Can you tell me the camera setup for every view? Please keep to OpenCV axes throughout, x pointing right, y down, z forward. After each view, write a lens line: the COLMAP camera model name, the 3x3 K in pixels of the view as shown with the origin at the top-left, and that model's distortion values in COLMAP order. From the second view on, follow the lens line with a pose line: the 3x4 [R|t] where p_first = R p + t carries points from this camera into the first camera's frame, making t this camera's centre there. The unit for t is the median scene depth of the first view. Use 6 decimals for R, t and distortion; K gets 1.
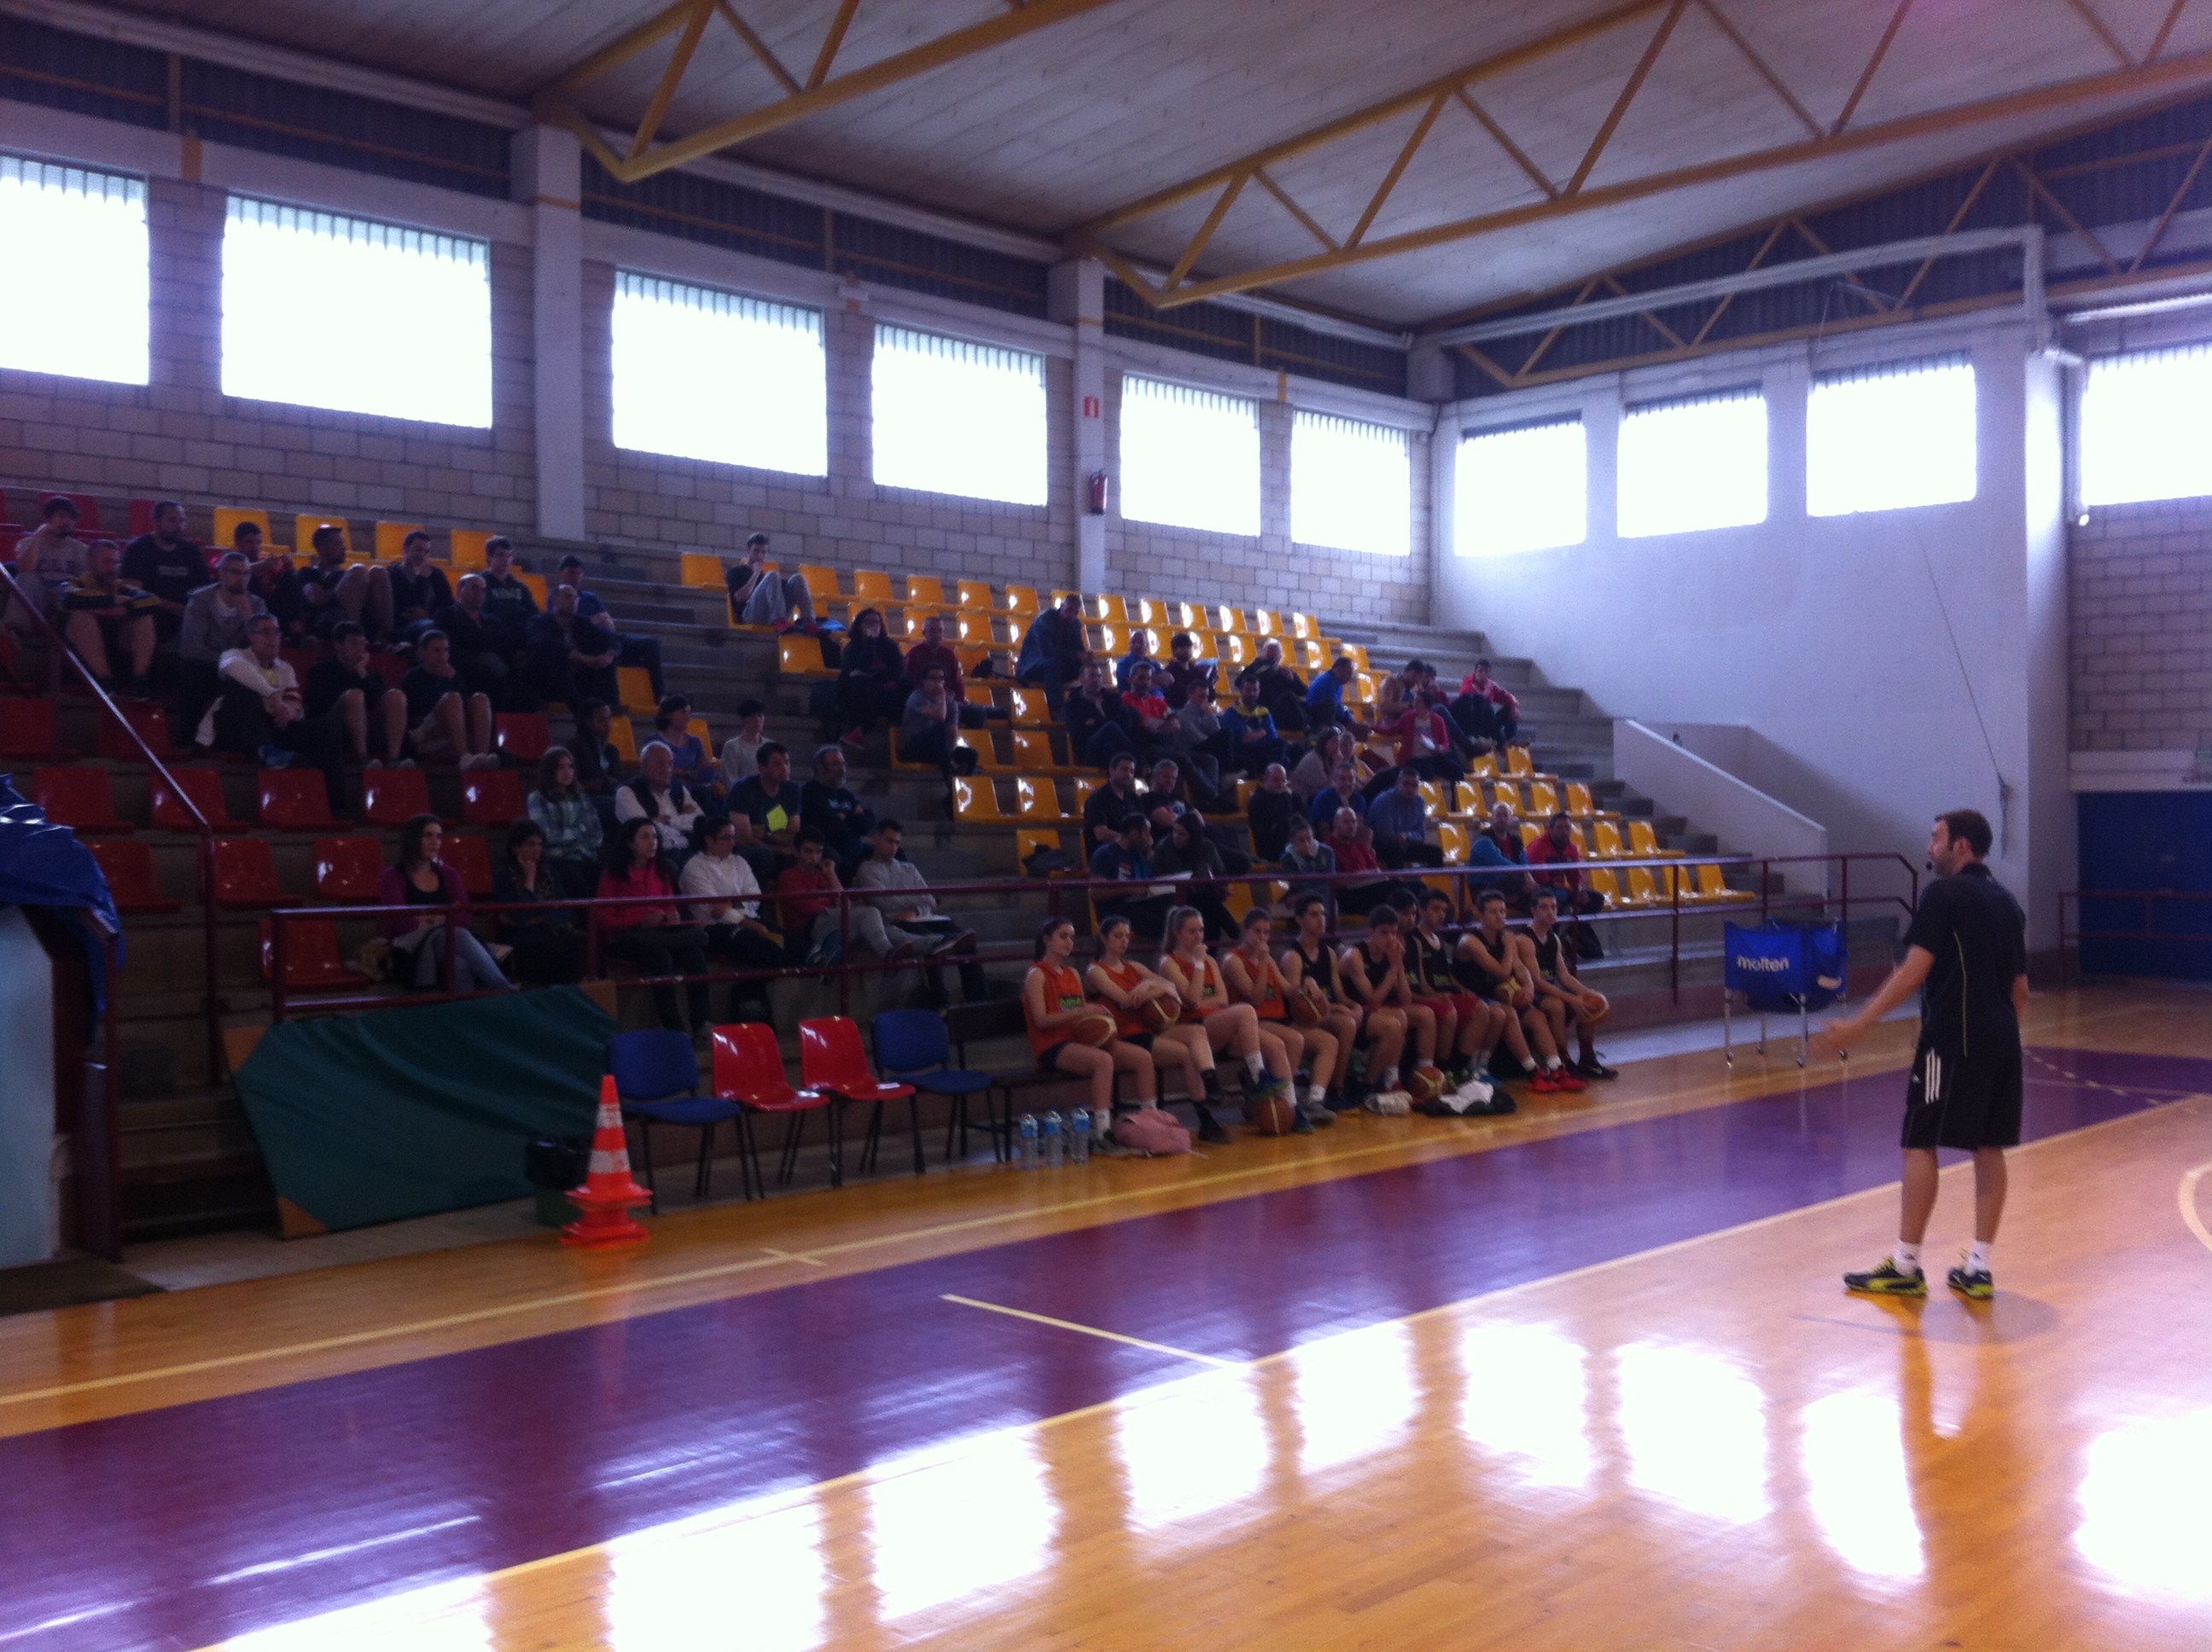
lens RADIAL K [[2125.4, 0, 1108.2], [0, 2125.4, 791.2], [0, 0, 1]] dist [0.119571, -0.442427]
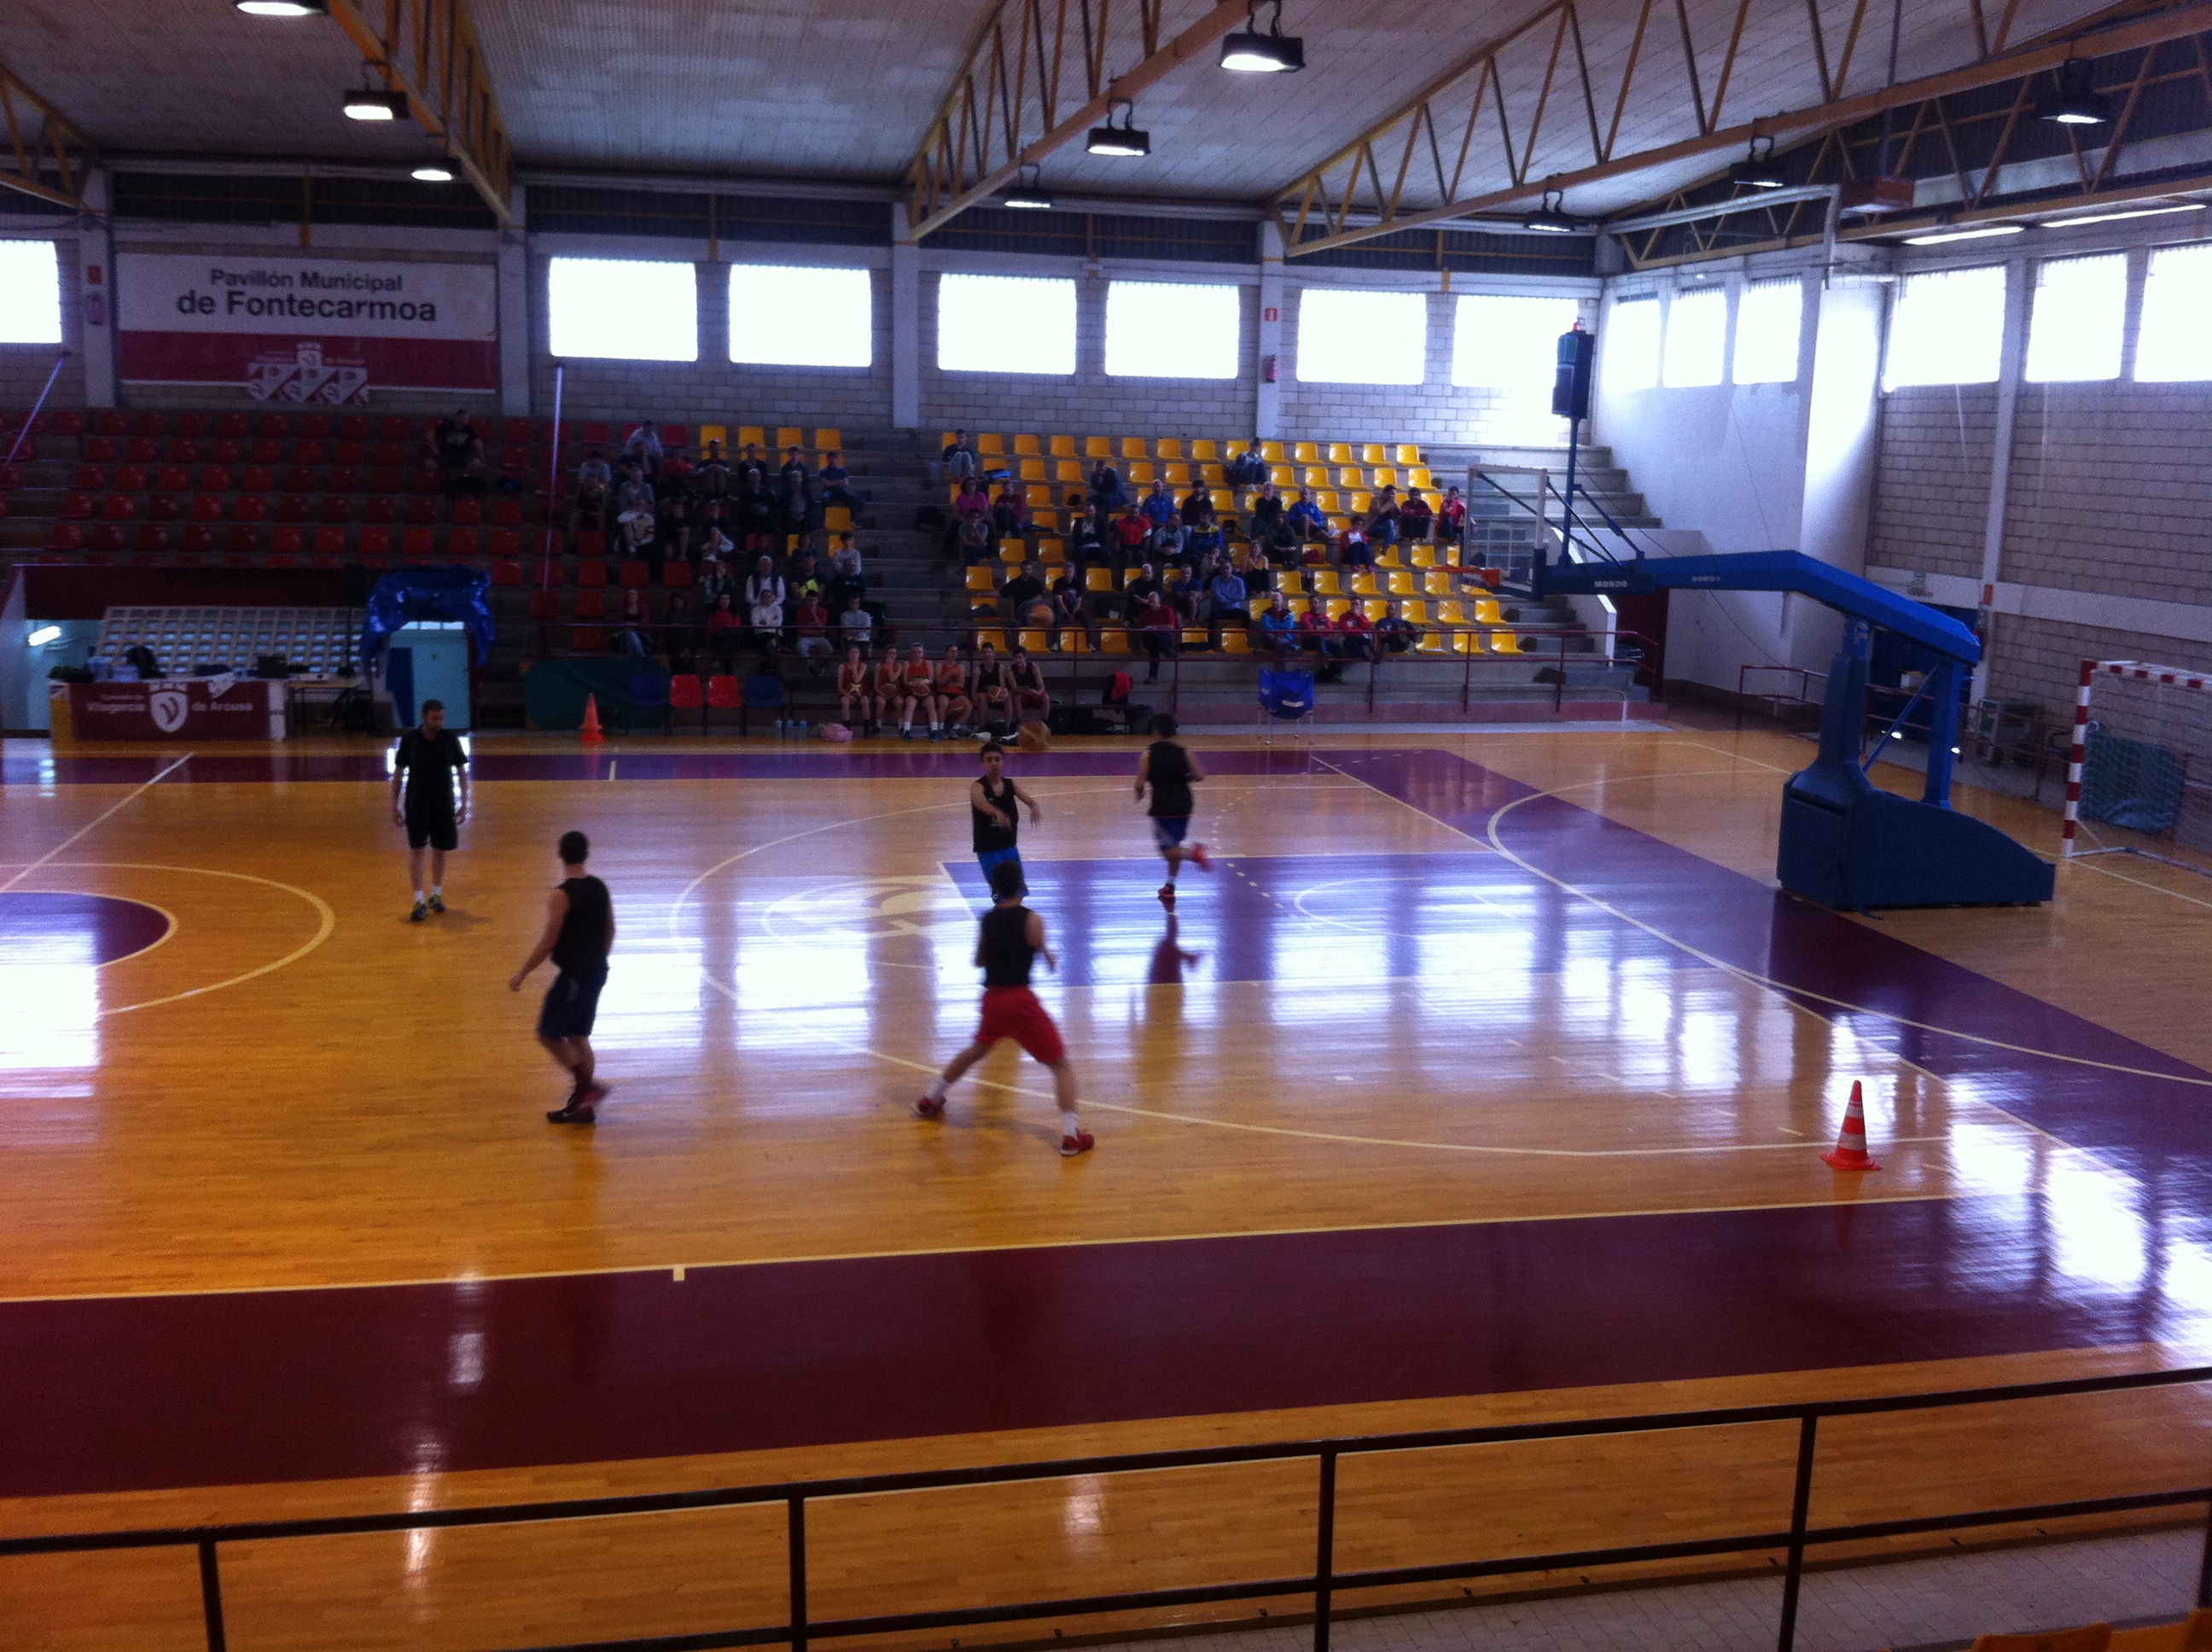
lens RADIAL K [[2177.6, 0, 1106.0], [0, 2177.6, 826.0], [0, 0, 1]] dist [0.048112, -0.242134]
pose [[0.834797, 0.118601, -0.537632, 0.819821], [-0.018442, 0.981997, 0.187993, -0.109030], [0.550249, -0.147021, 0.821955, -0.473015]]
